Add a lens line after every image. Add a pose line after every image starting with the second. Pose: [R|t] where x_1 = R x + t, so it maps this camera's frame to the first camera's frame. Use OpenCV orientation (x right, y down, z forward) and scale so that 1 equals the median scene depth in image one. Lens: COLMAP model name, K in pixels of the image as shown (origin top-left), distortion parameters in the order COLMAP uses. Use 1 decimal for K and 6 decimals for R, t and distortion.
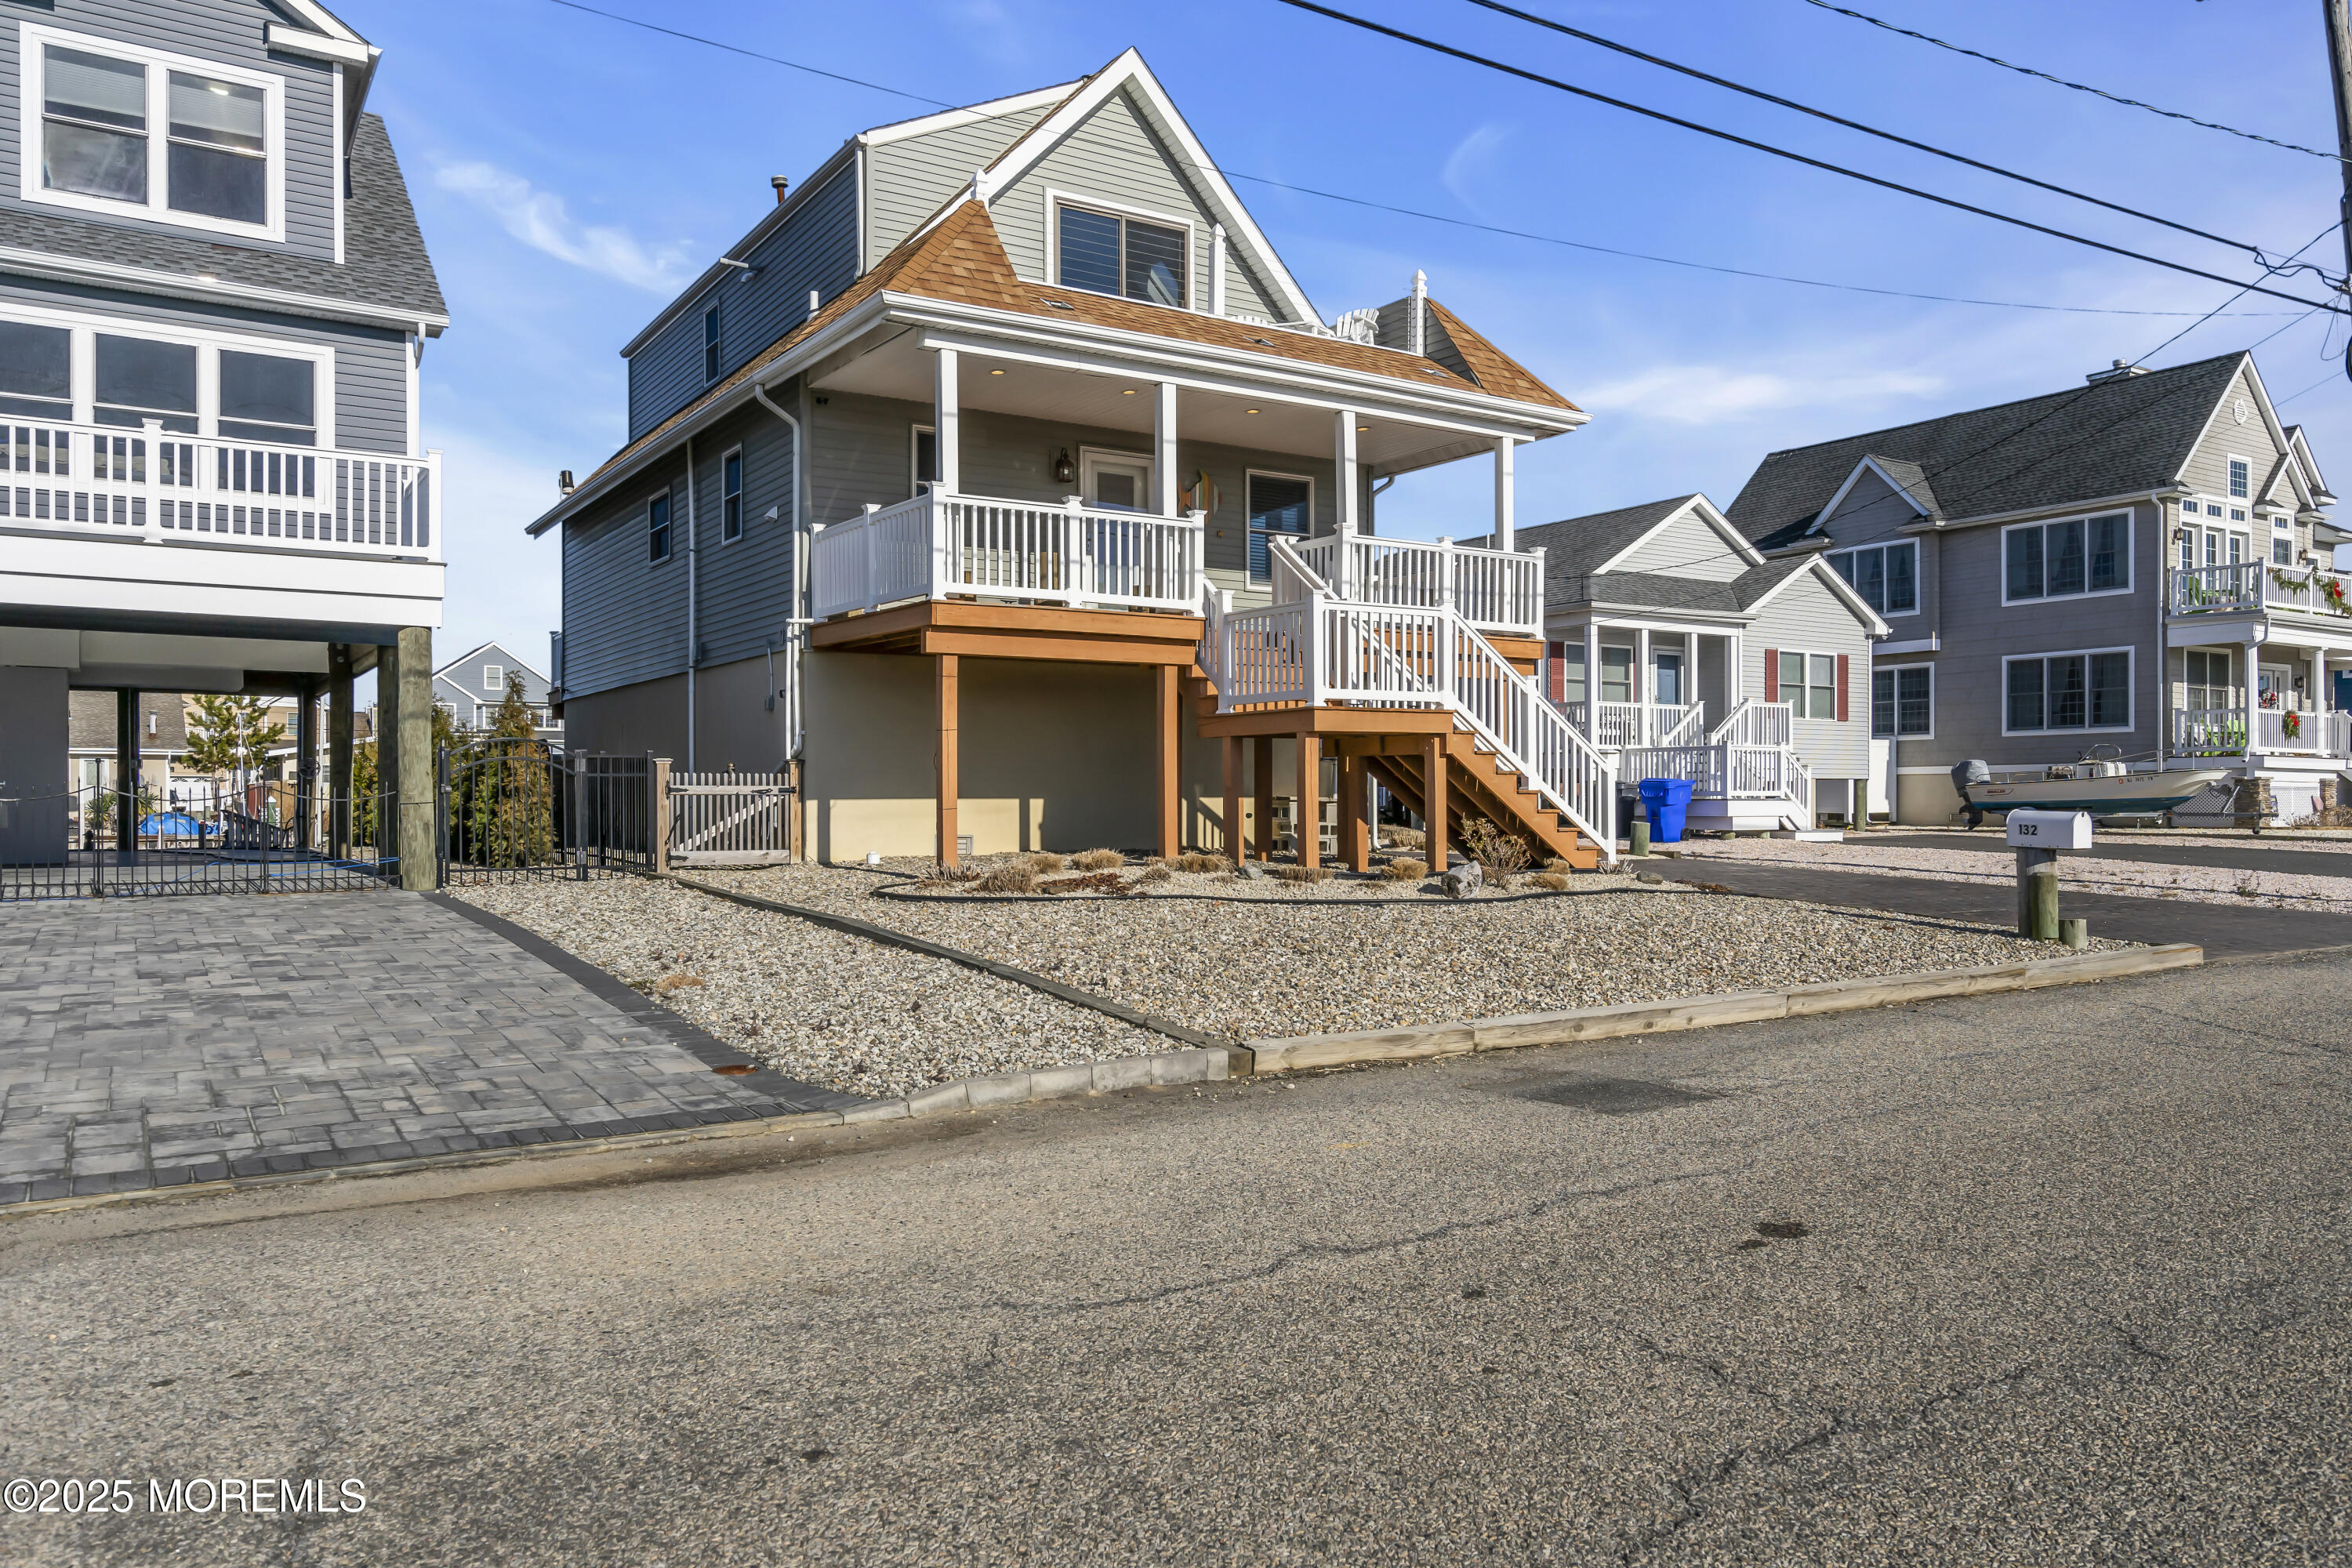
lens RADIAL K [[1643.2, 0, 1175.5], [0, 1643.2, 781.1], [0, 0, 1]] dist [-0.037550, 0.051391]
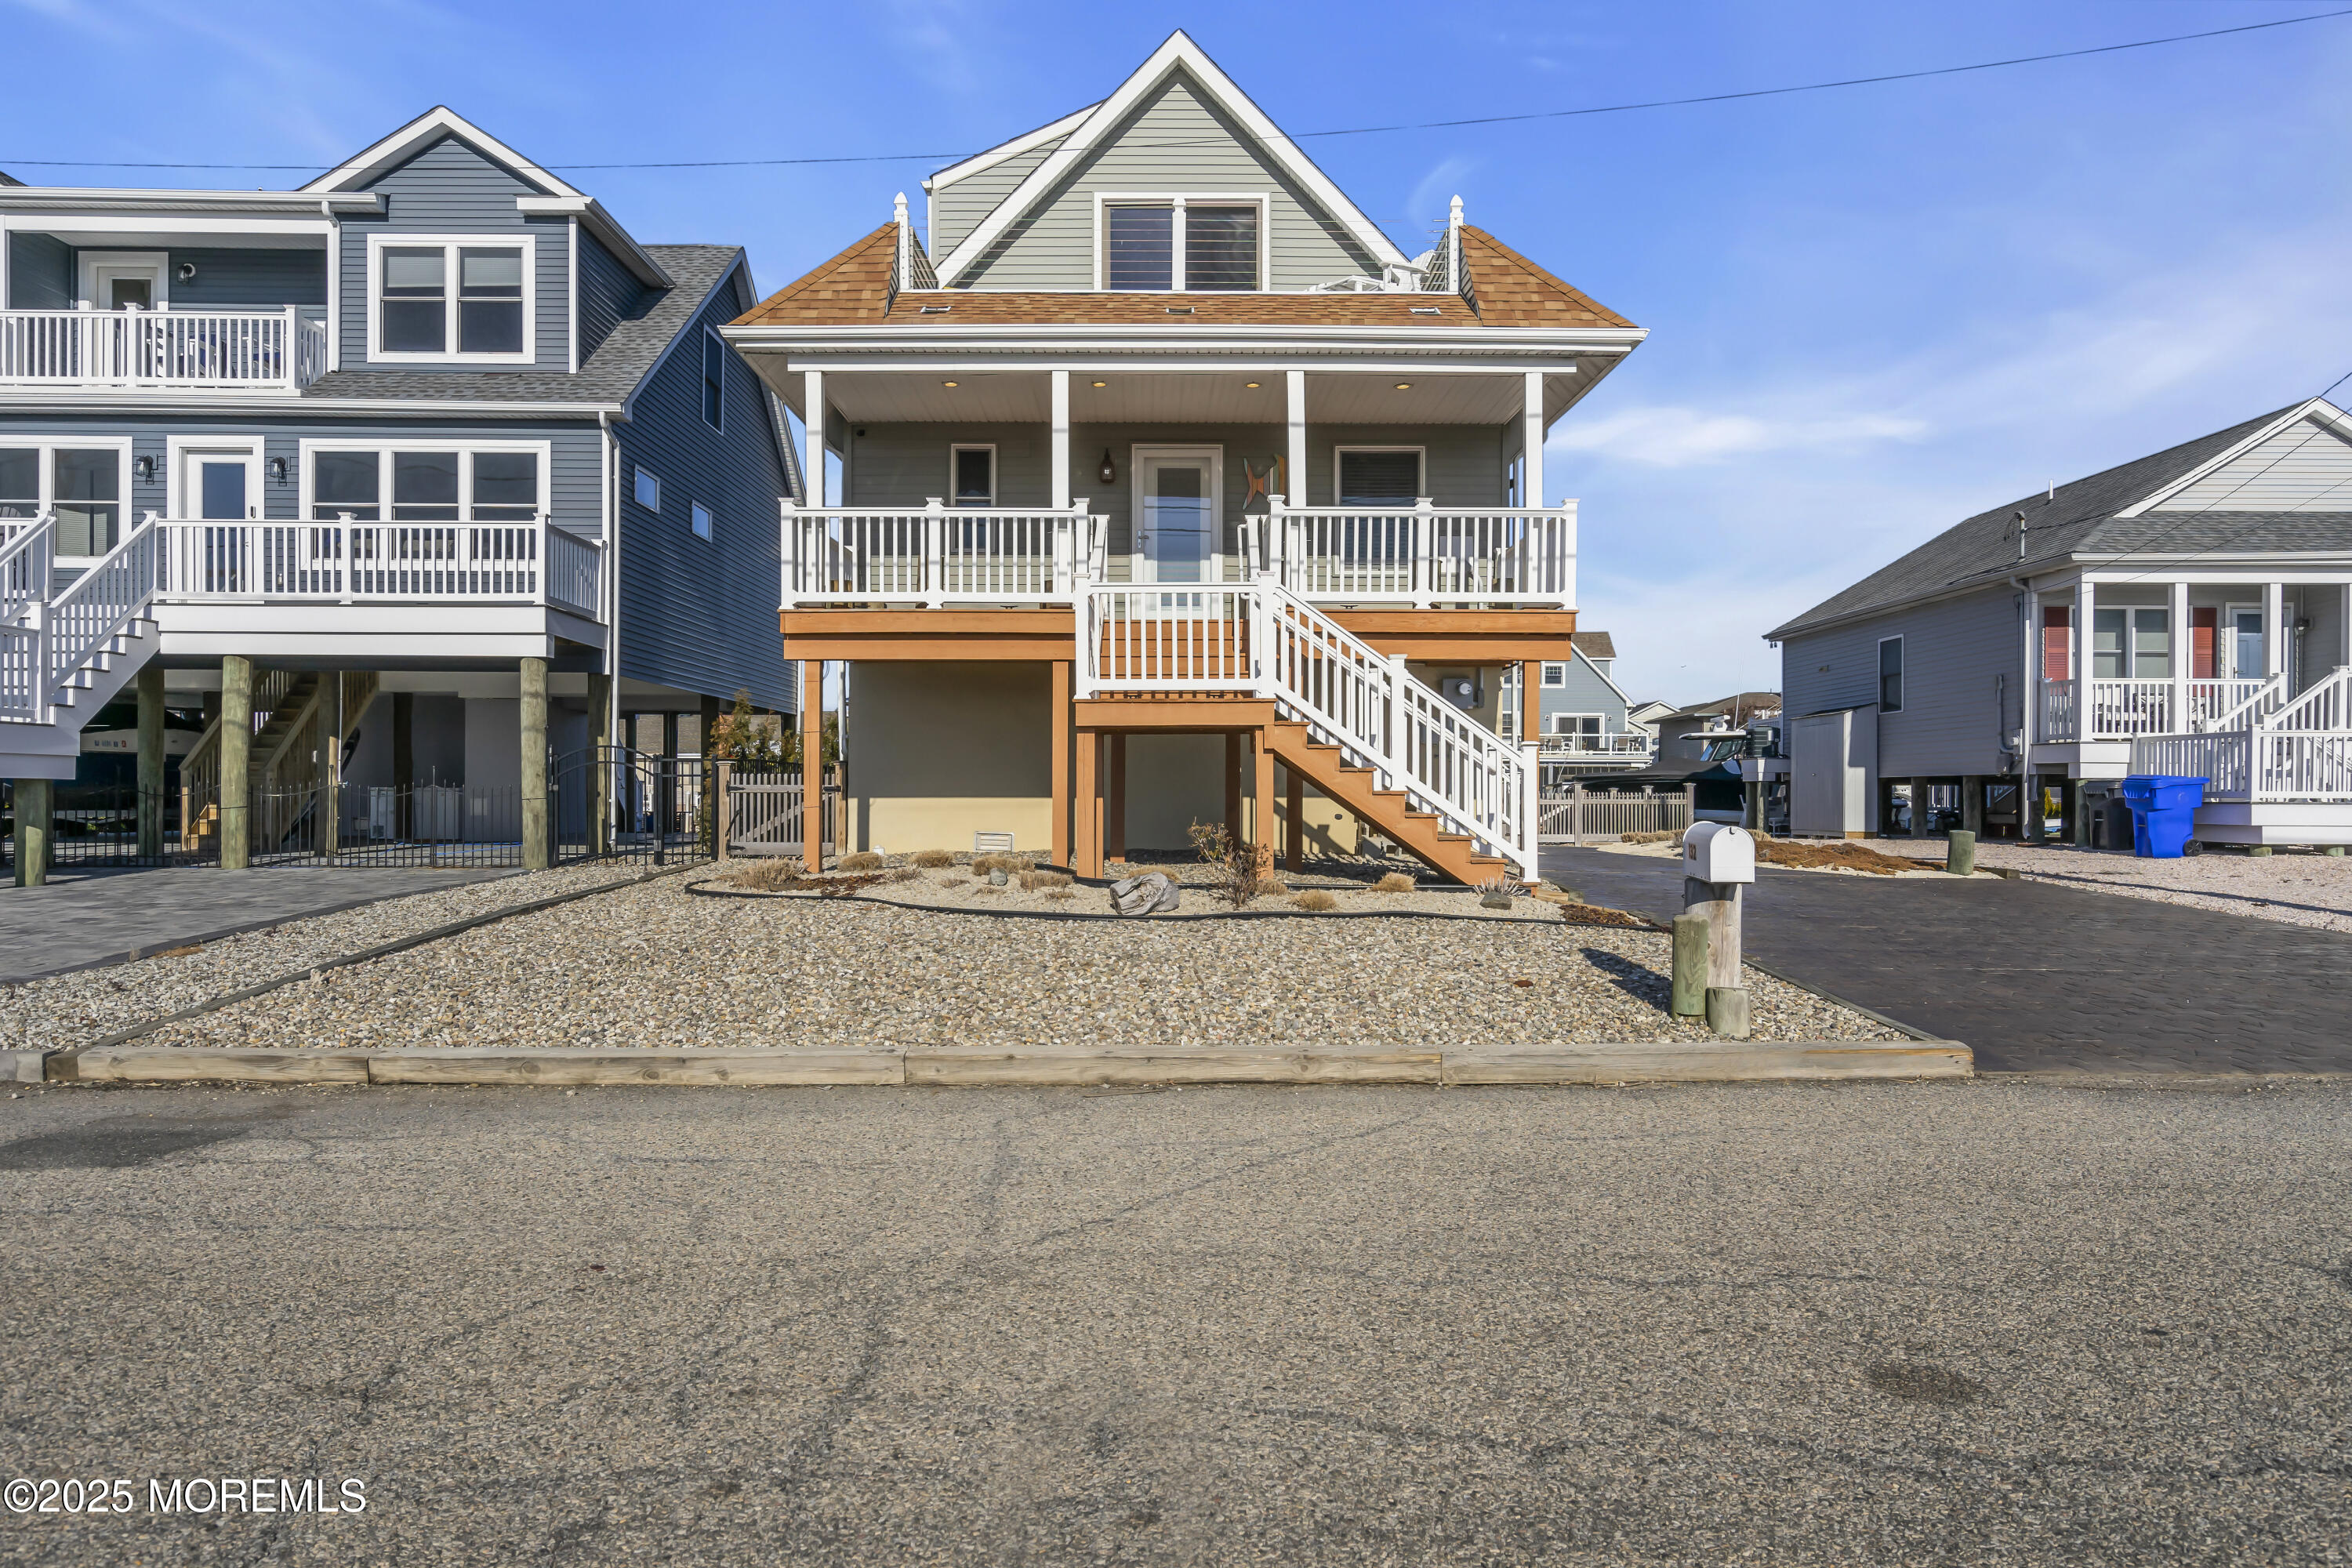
lens RADIAL K [[1452.8, 0, 1174.7], [0, 1452.8, 799.2], [0, 0, 1]] dist [0.003555, -0.000512]
pose [[0.848289, 0.003887, -0.529520, 0.508733], [0.001891, 0.999944, 0.010368, 0.002907], [0.529531, -0.009796, 0.848234, 0.300490]]
